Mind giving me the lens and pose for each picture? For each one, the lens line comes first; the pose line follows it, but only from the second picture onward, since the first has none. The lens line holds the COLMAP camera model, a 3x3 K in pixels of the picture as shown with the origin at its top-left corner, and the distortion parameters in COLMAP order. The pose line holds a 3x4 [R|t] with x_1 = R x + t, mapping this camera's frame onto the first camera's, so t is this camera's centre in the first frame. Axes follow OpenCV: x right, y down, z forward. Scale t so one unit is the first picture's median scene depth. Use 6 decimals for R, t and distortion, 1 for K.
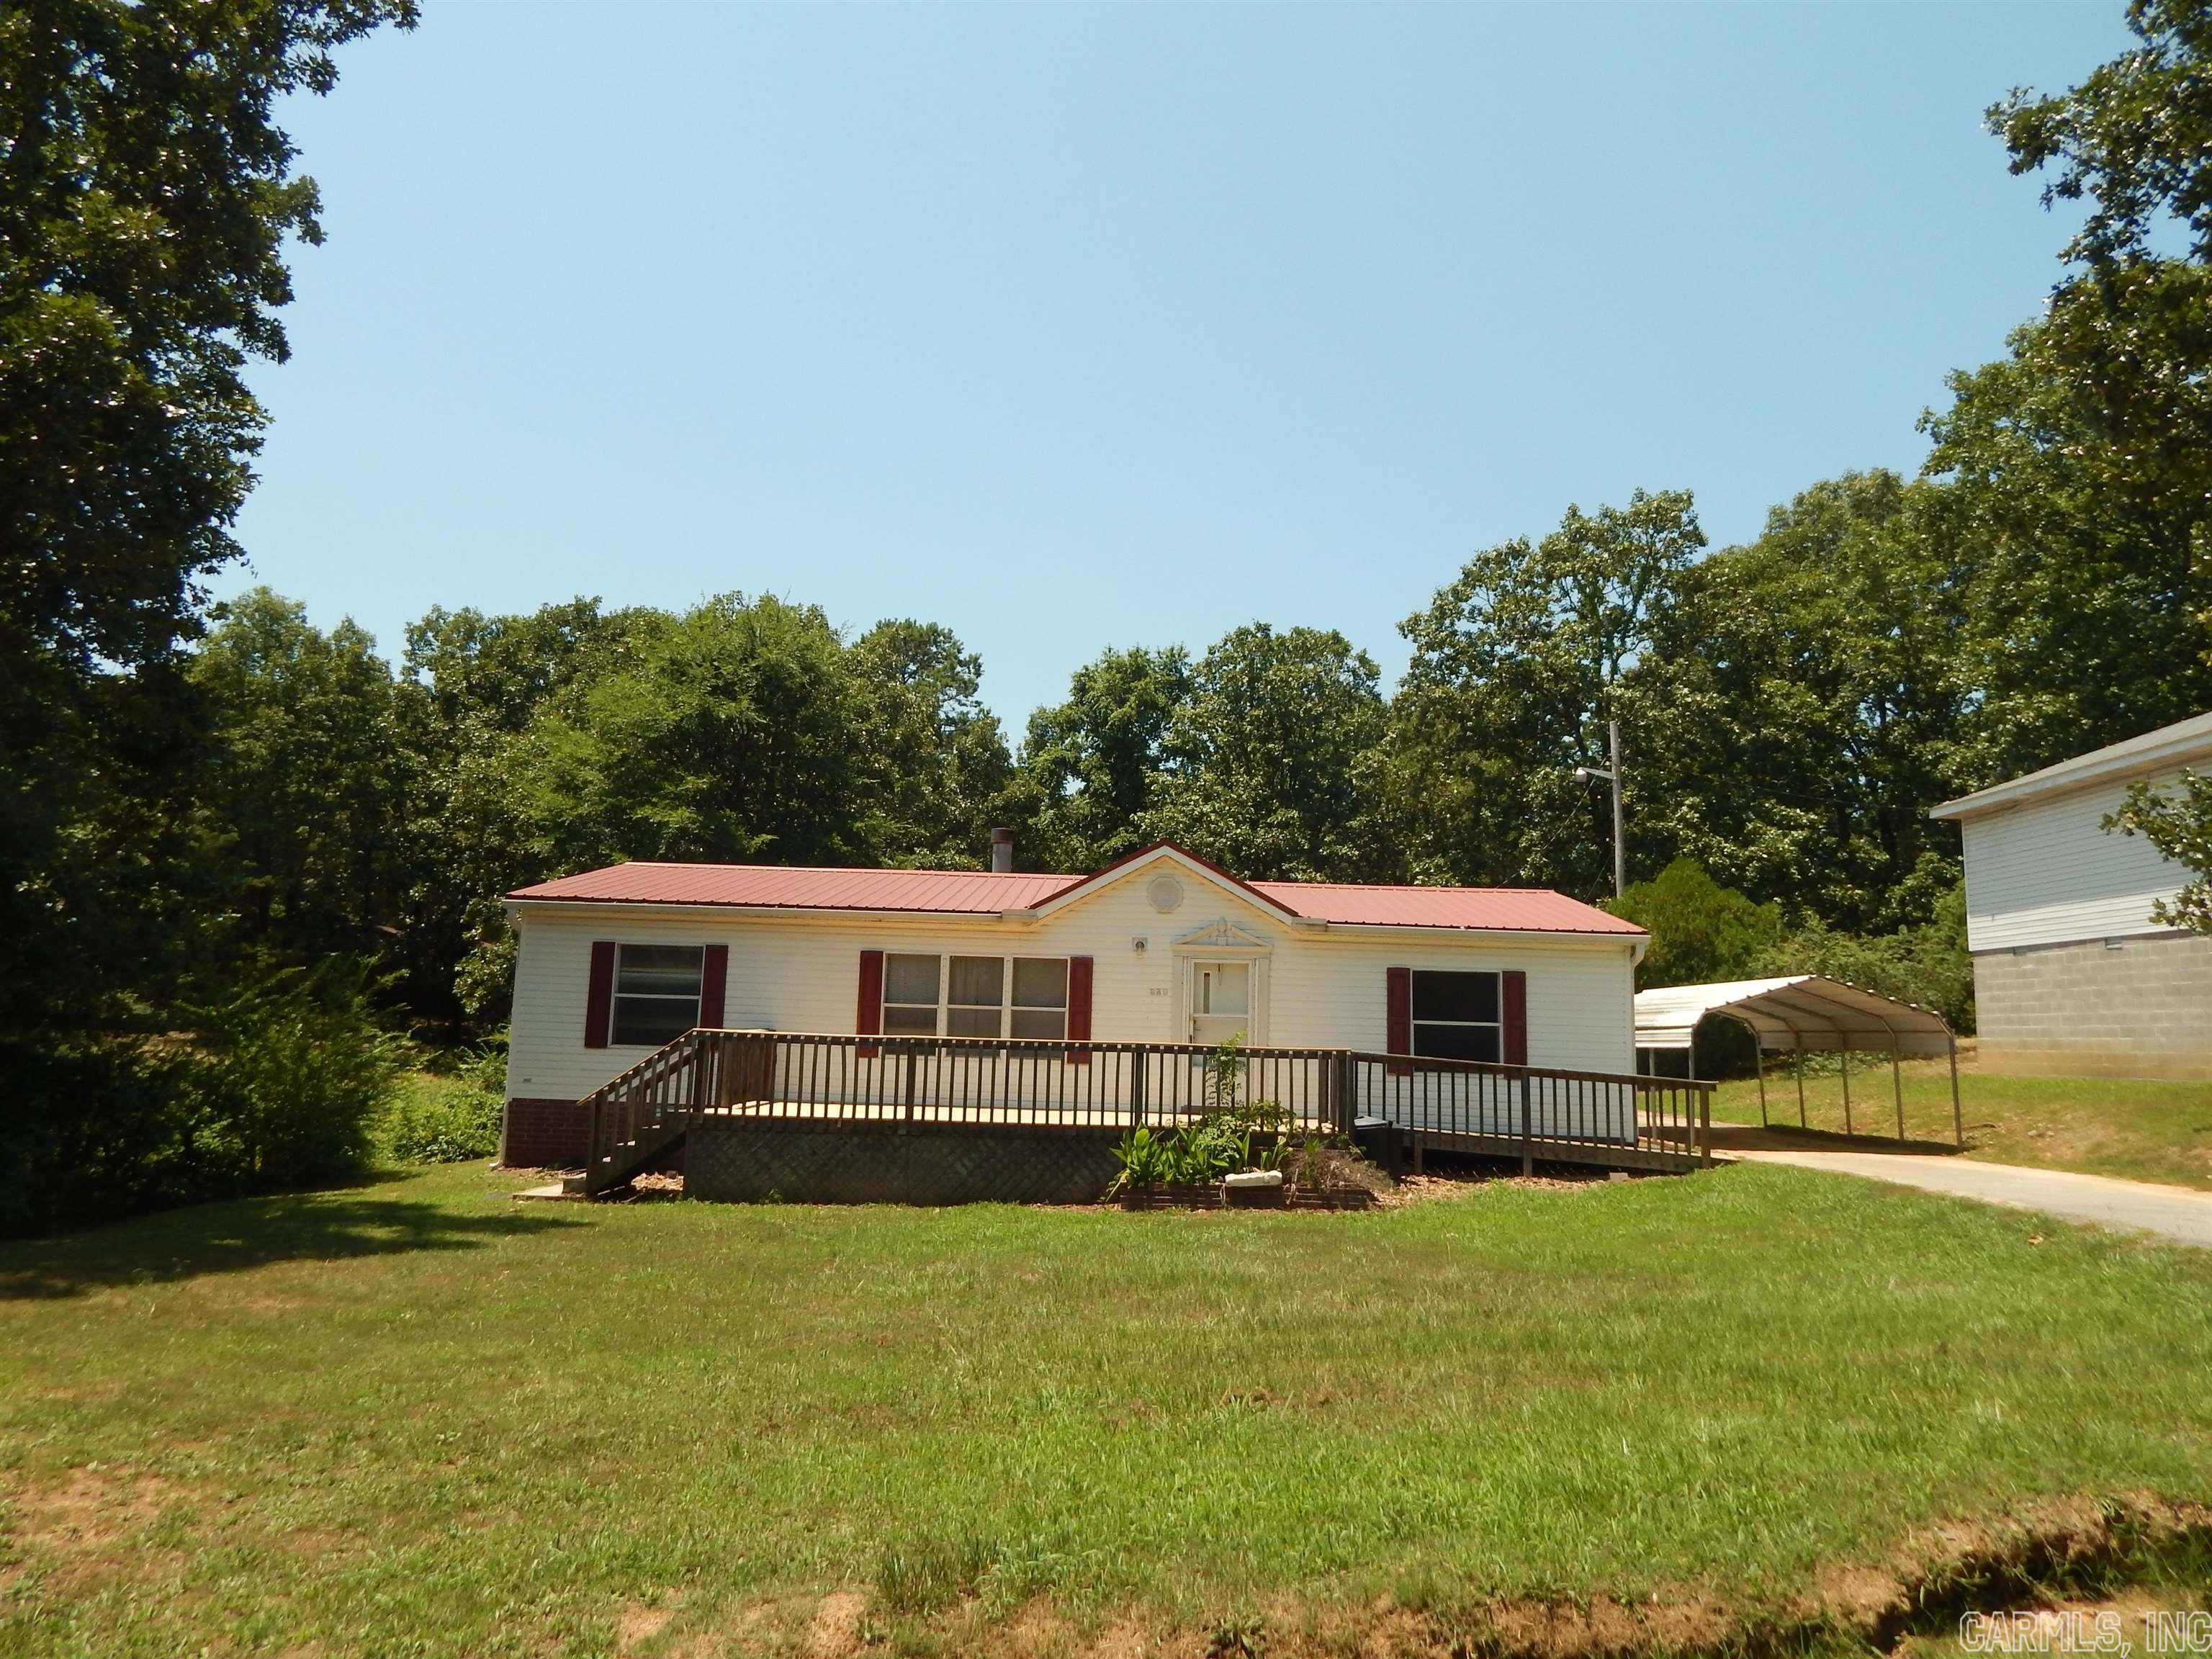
lens RADIAL K [[1480.8, 0, 1111.3], [0, 1480.8, 828.4], [0, 0, 1]] dist [0.011905, -0.014114]
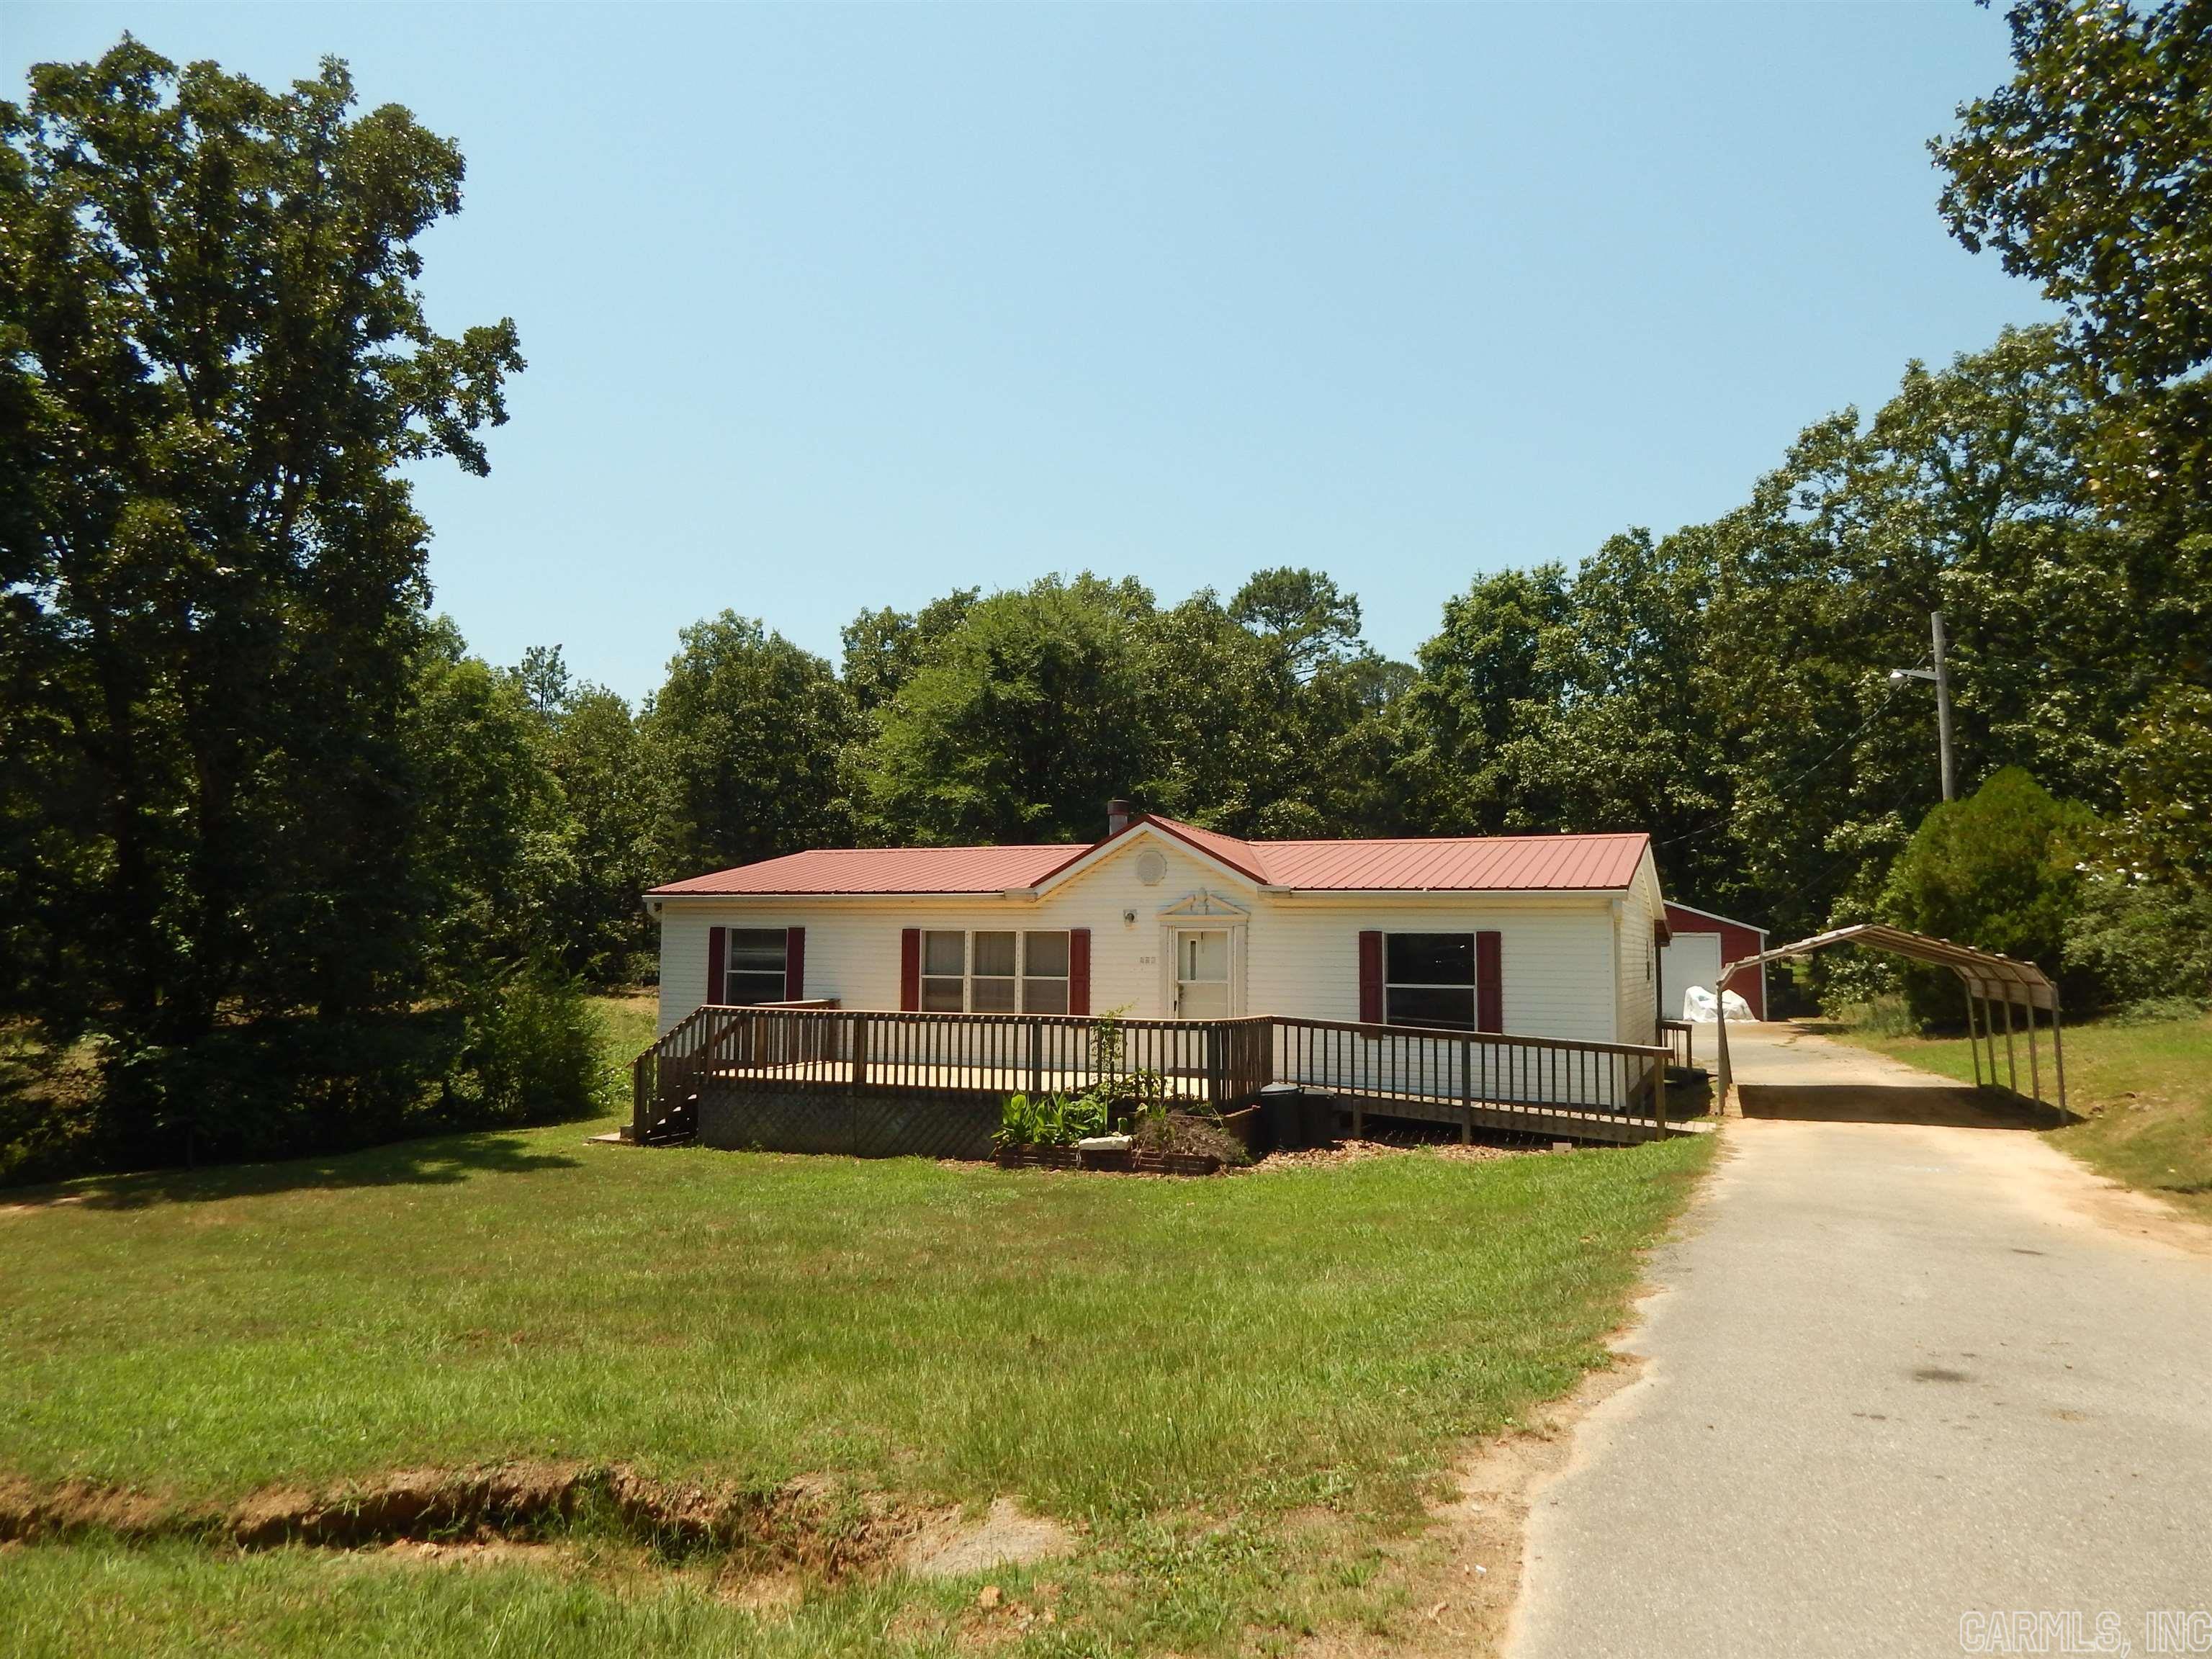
lens RADIAL K [[1480.8, 0, 1100.4], [0, 1480.8, 829.3], [0, 0, 1]] dist [0.011905, -0.014114]
pose [[0.923194, -0.053106, -0.380647, 0.408622], [0.071648, 0.996826, 0.034699, -0.021888], [0.377597, -0.059307, 0.924069, 0.015856]]
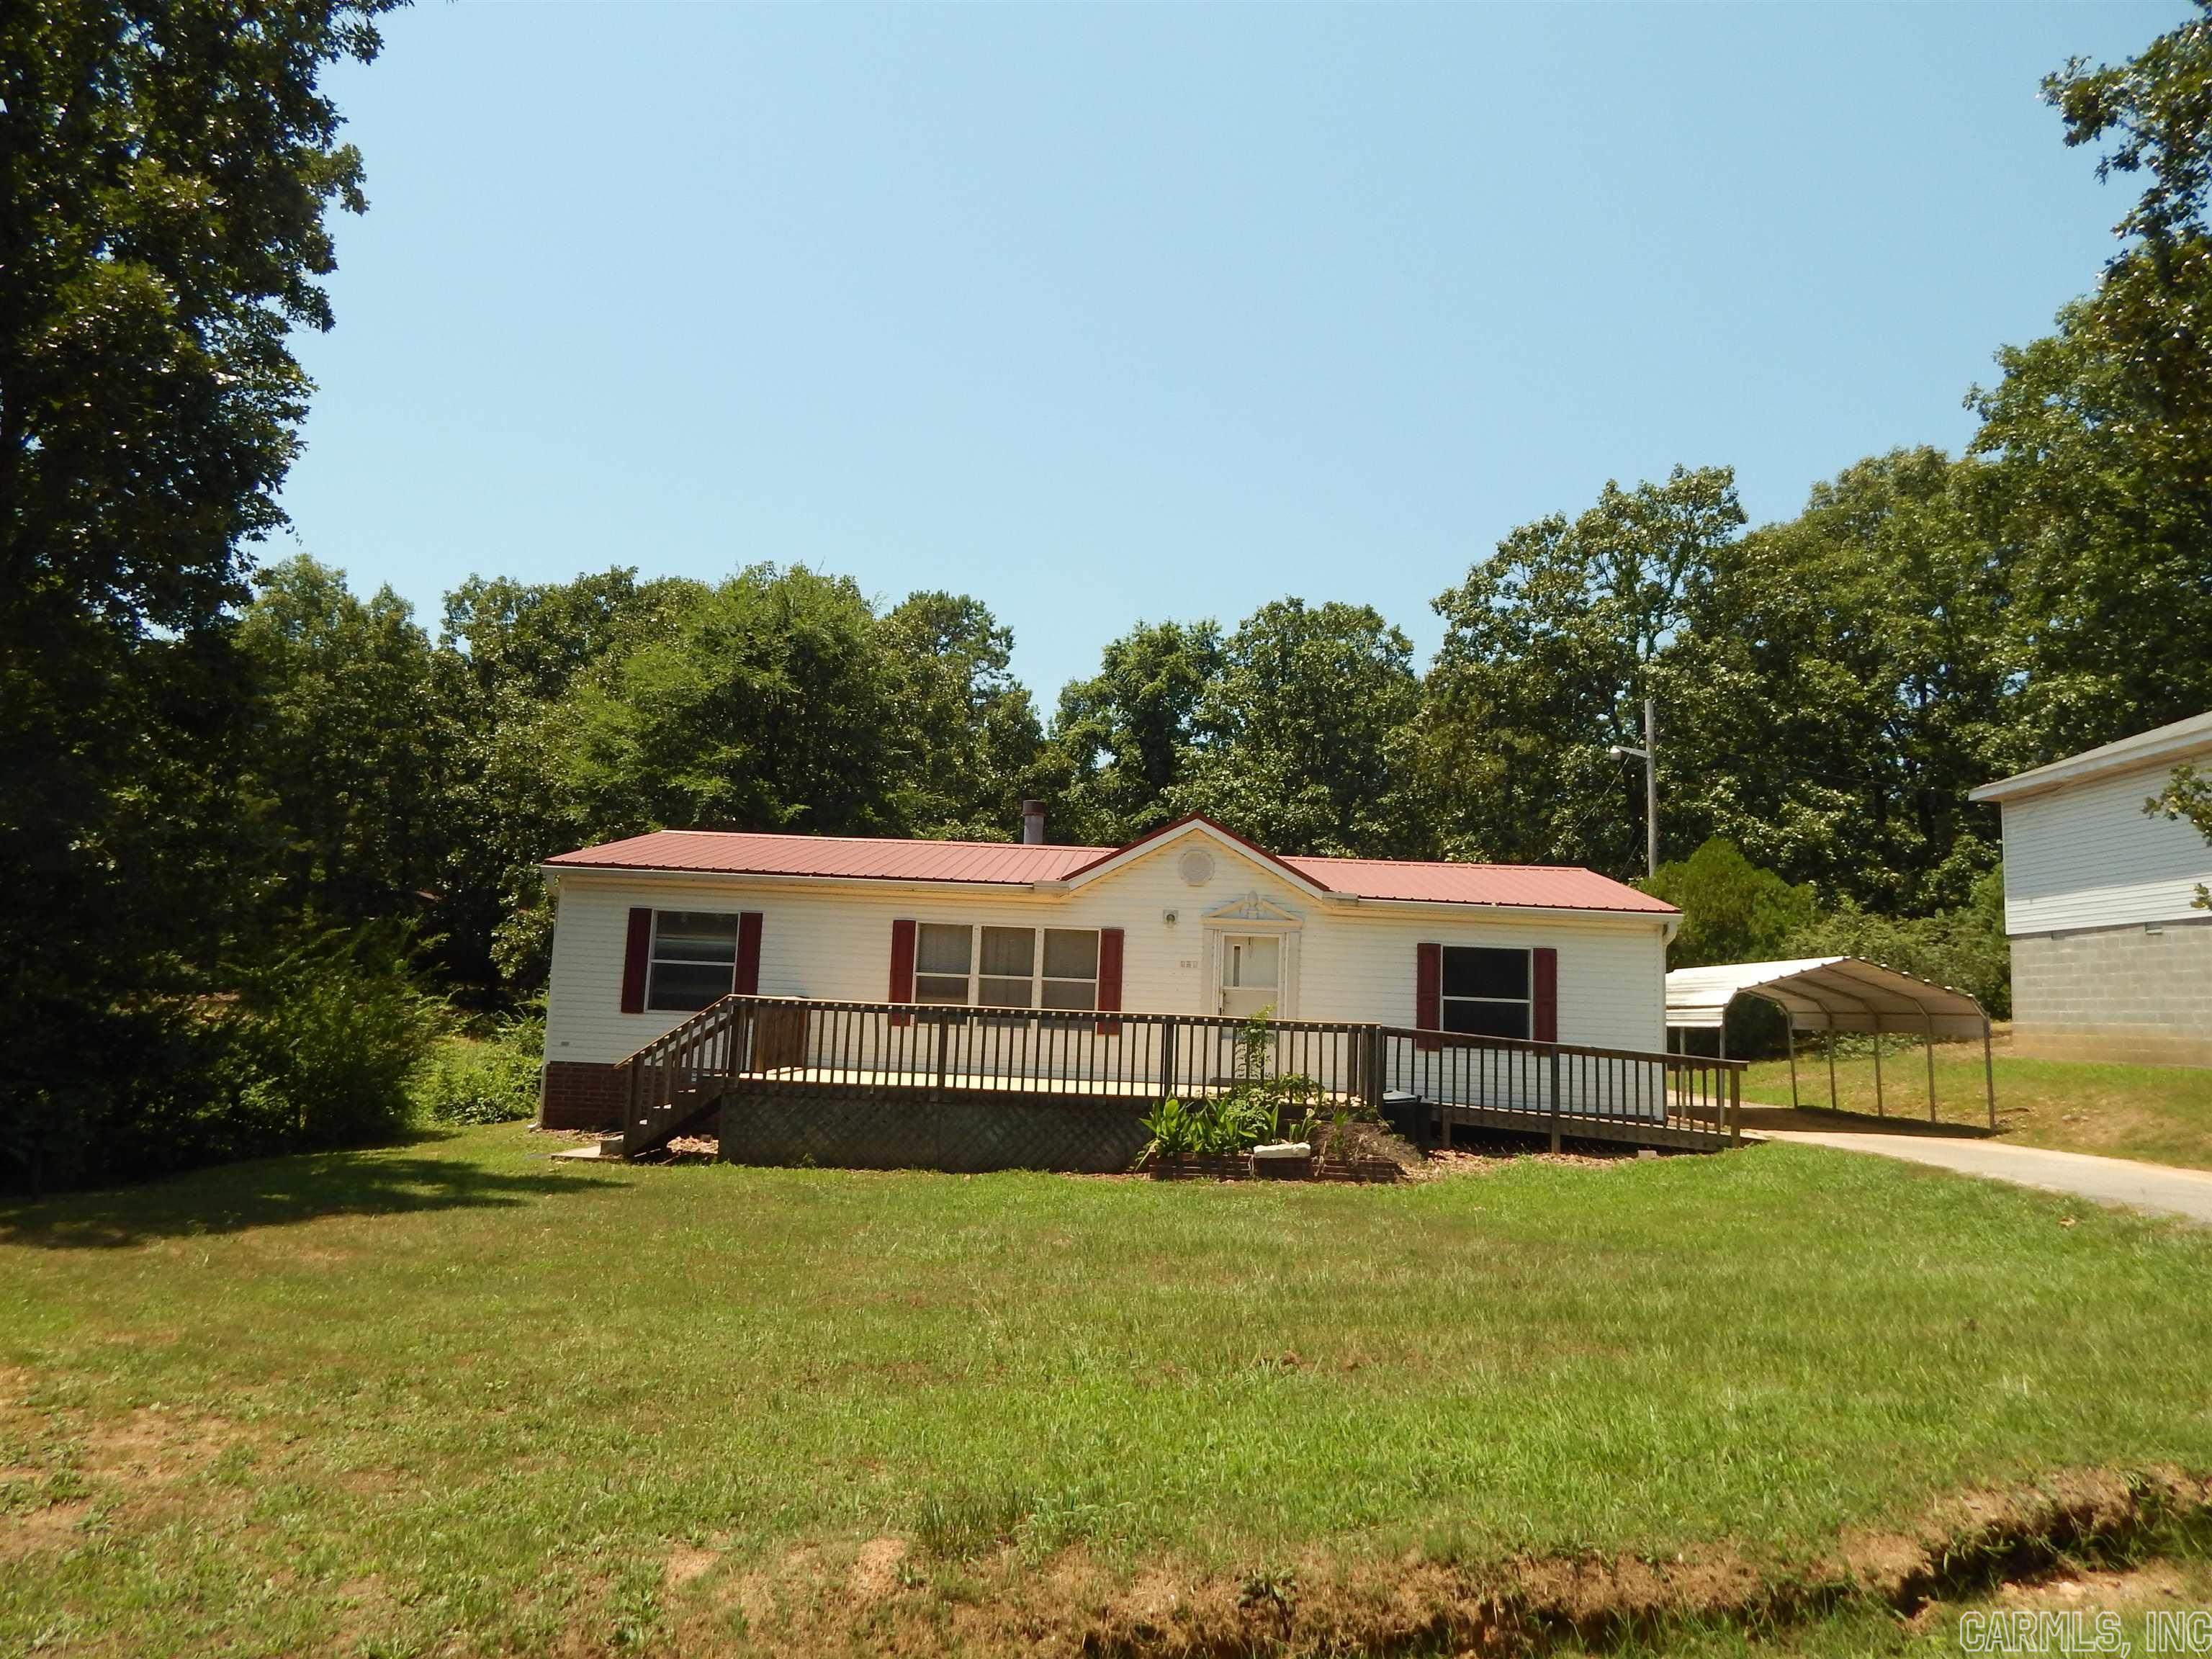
lens RADIAL K [[1480.8, 0, 1110.0], [0, 1480.8, 830.8], [0, 0, 1]] dist [0.011905, -0.014114]
pose [[0.999738, 0.010769, -0.020175, -0.002273], [-0.010386, 0.999766, 0.018993, 0.001068], [0.020375, -0.018778, 0.999616, -0.003758]]
